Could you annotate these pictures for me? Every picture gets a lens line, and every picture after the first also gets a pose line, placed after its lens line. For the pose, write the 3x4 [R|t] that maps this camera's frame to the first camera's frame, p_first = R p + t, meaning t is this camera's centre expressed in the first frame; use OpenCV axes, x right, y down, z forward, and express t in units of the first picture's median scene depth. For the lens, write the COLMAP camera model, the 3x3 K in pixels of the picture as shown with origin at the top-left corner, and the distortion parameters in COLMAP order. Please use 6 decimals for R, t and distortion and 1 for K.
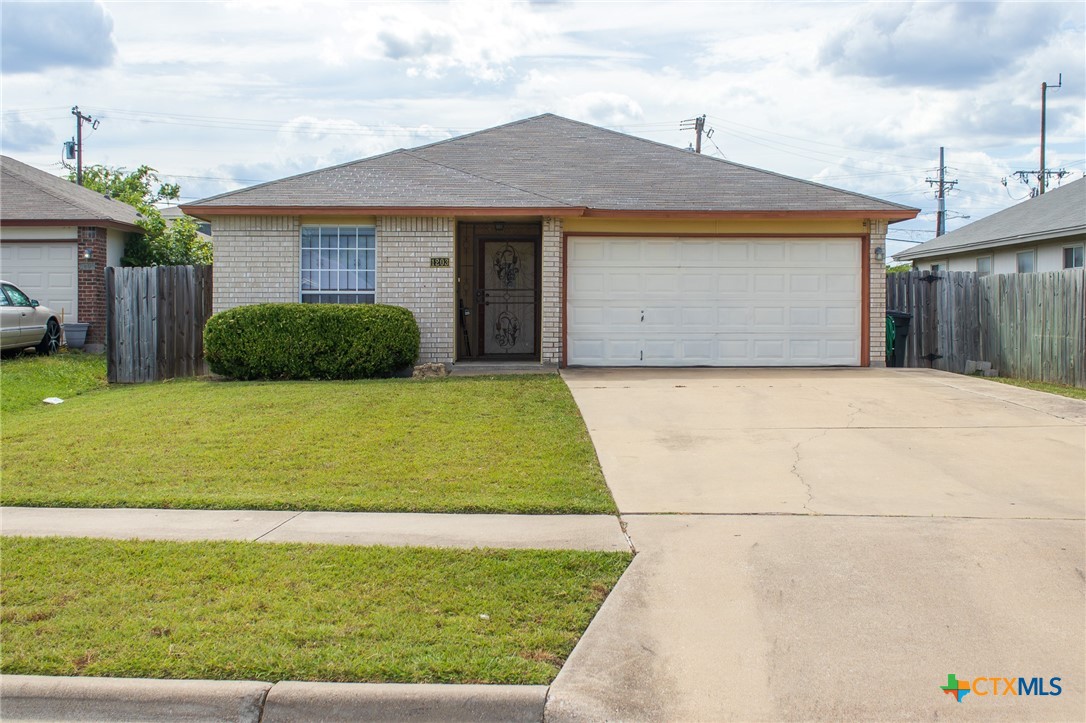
lens RADIAL K [[1495.4, 0, 541.9], [0, 1495.4, 355.8], [0, 0, 1]] dist [-0.032799, 0.000000]
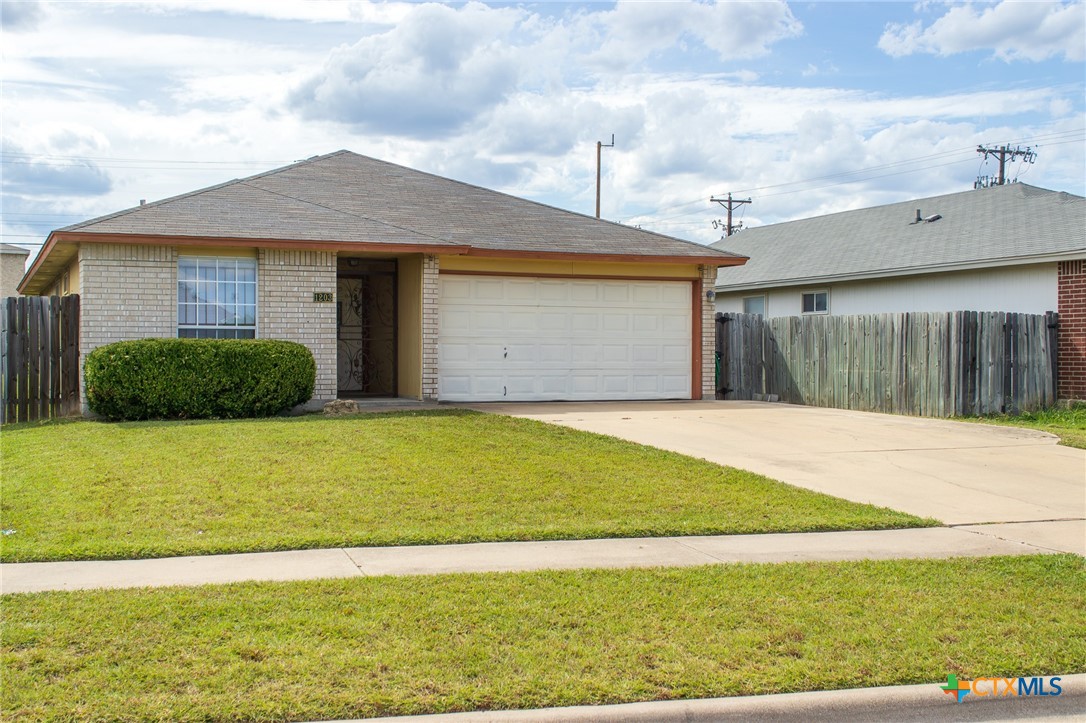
lens RADIAL K [[1495.4, 0, 540.8], [0, 1495.4, 367.9], [0, 0, 1]] dist [-0.032799, 0.000000]
pose [[0.920078, -0.001362, 0.391733, -0.317541], [0.009010, 0.999803, -0.017685, 0.002331], [-0.391632, 0.019801, 0.919909, 0.040711]]
